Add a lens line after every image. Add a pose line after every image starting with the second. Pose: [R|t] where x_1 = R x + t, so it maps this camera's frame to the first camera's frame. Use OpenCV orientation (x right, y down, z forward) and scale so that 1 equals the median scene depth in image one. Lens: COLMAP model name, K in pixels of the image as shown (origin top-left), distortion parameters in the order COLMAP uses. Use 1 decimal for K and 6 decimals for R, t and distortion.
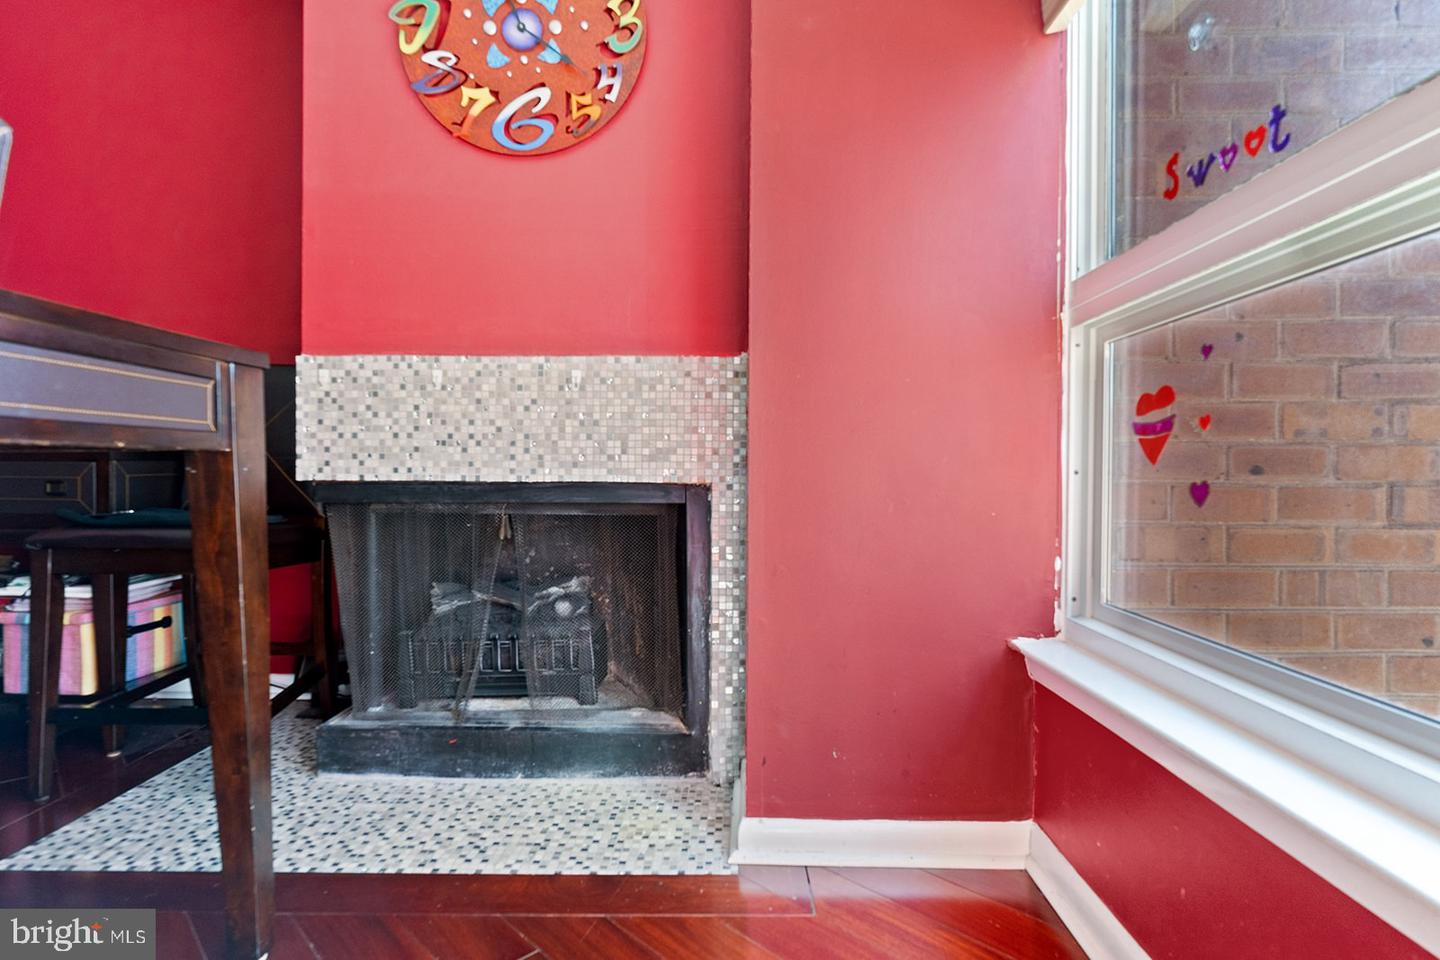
lens RADIAL K [[733.1, 0, 723.4], [0, 733.1, 485.5], [0, 0, 1]] dist [-0.004186, 0.002119]
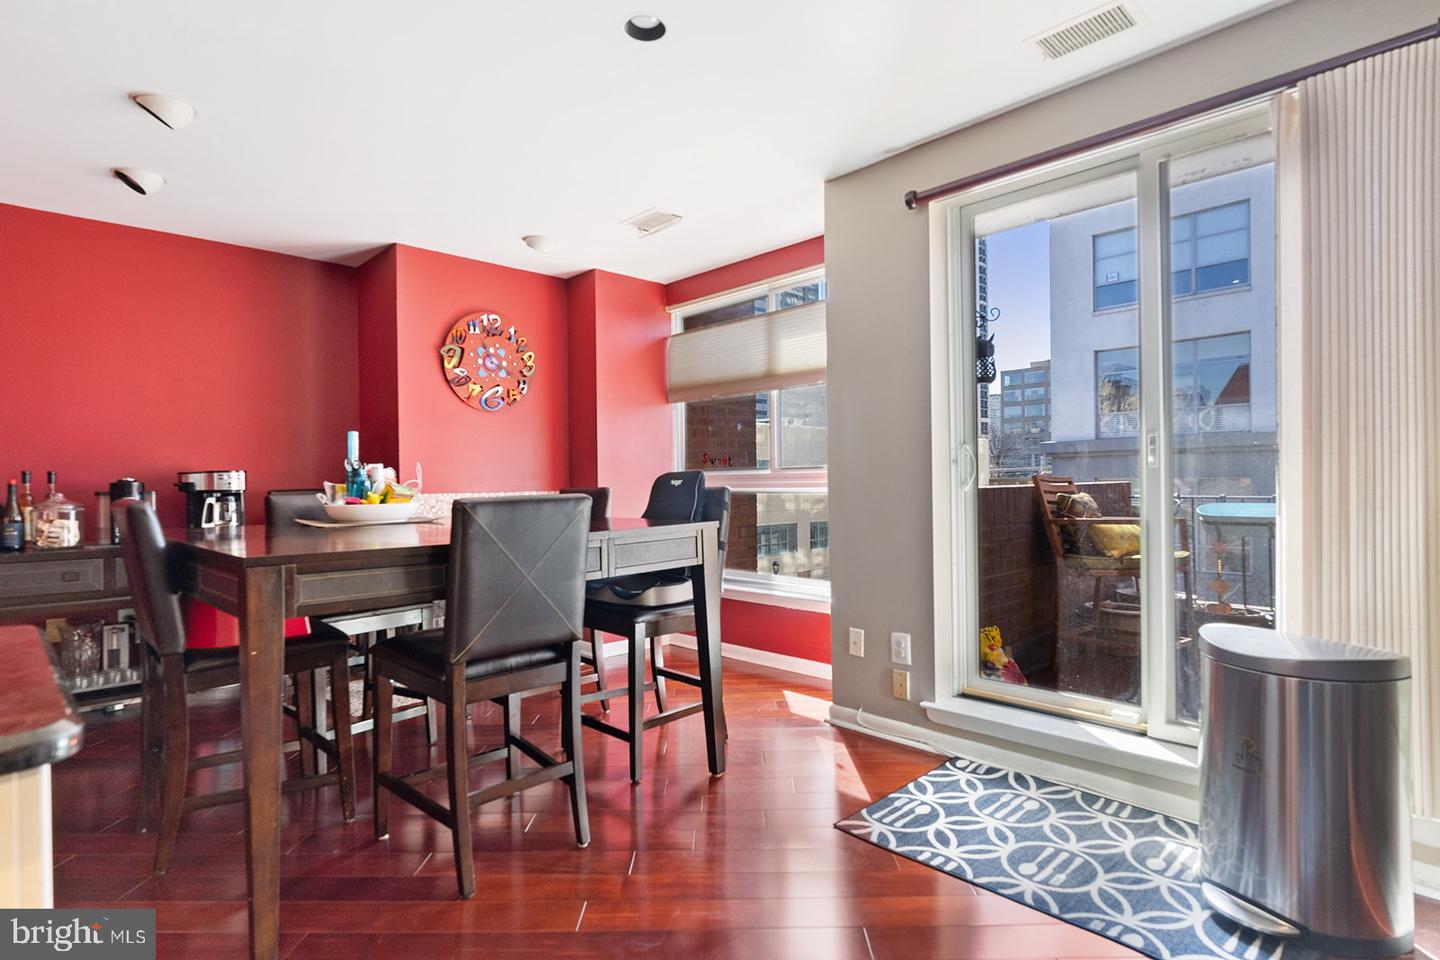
lens RADIAL K [[733.1, 0, 723.4], [0, 733.1, 485.5], [0, 0, 1]] dist [-0.004186, 0.002119]
pose [[0.698349, -0.015399, 0.715592, -1.507655], [0.030557, 0.999498, -0.008313, -0.161845], [-0.715105, 0.027672, 0.698469, -1.283385]]
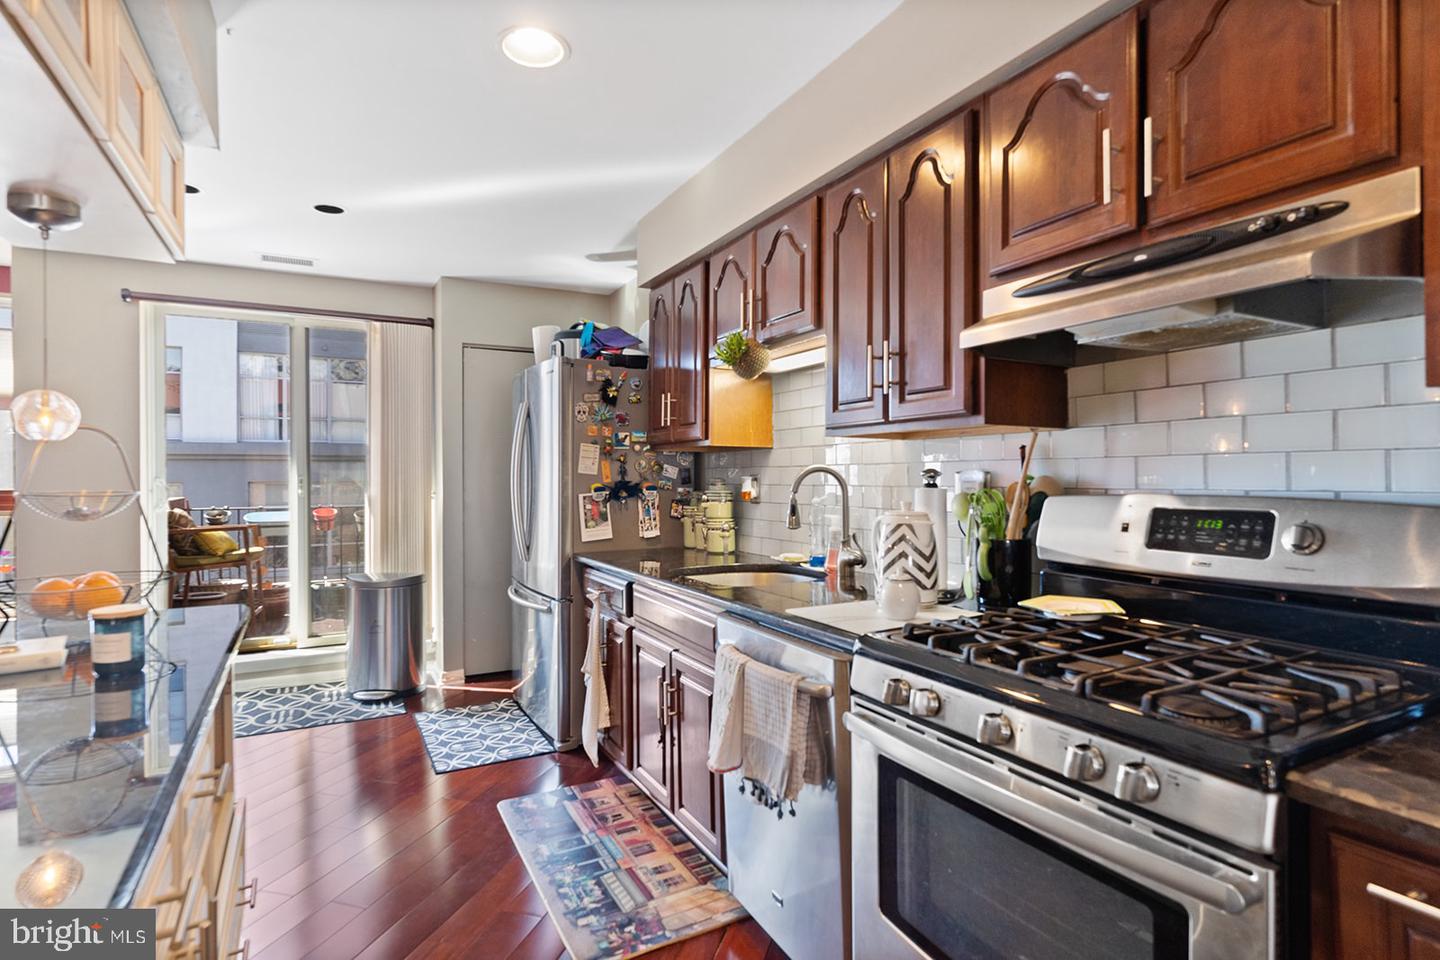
lens RADIAL K [[723.7, 0, 710.0], [0, 723.7, 475.8], [0, 0, 1]] dist [-0.006294, 0.001435]
pose [[-0.490483, -0.001532, 0.871449, -2.764512], [0.021113, 0.999684, 0.013640, -0.257128], [-0.871195, 0.025089, -0.490296, -0.905070]]
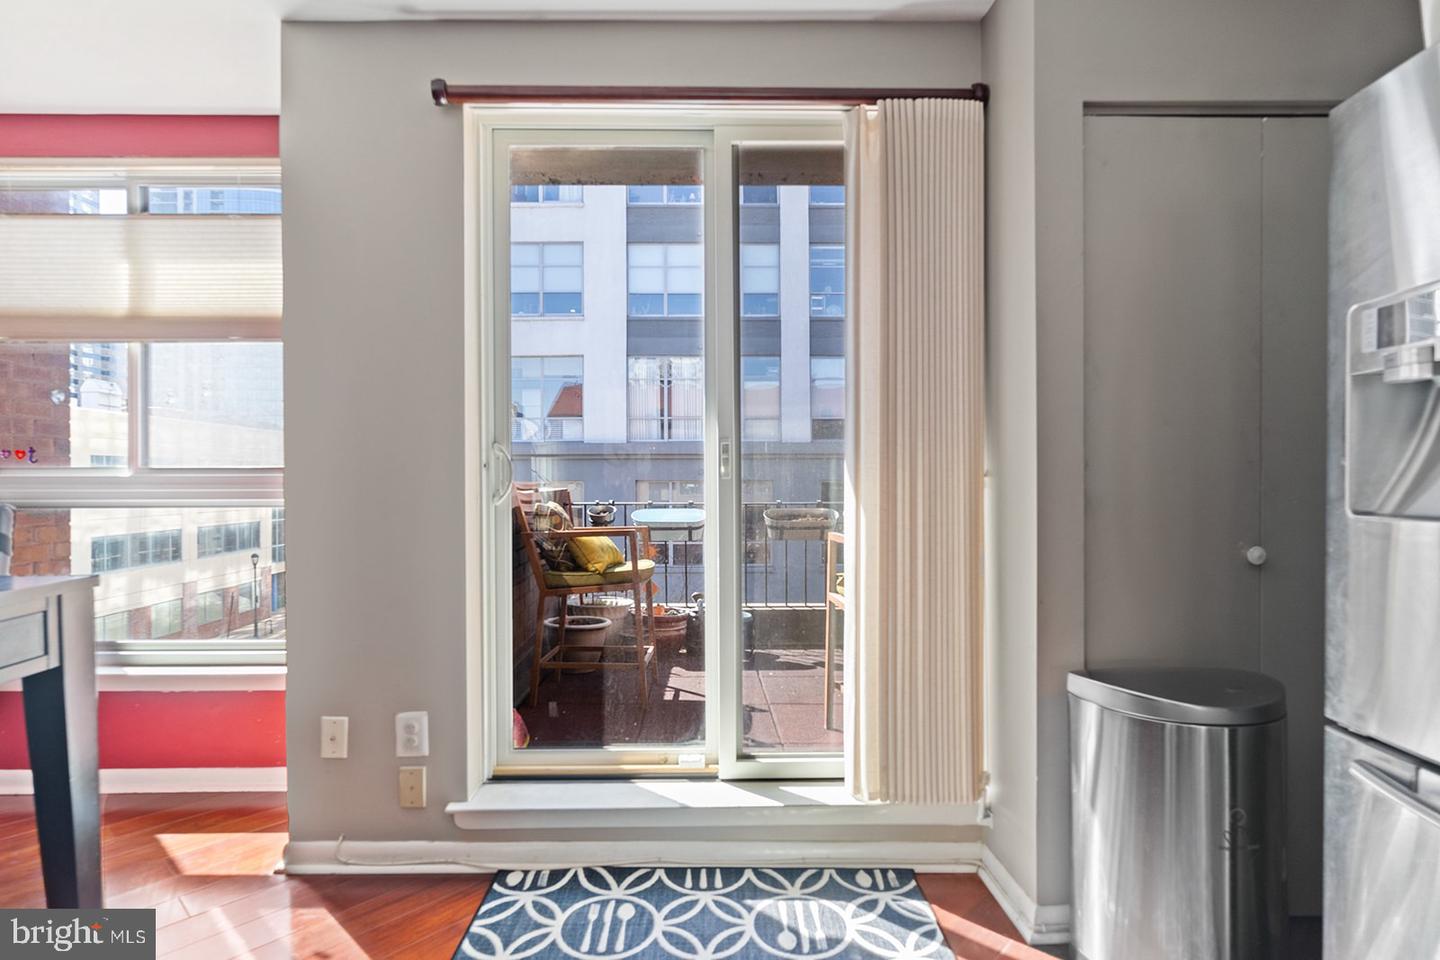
lens RADIAL K [[752.6, 0, 704.2], [0, 752.6, 481.6], [0, 0, 1]] dist [-0.003804, -0.000426]
pose [[-0.034541, -0.007229, 0.999377, -1.227495], [0.023761, 0.999685, 0.008052, -0.189987], [-0.999121, 0.024024, -0.034358, -0.814854]]
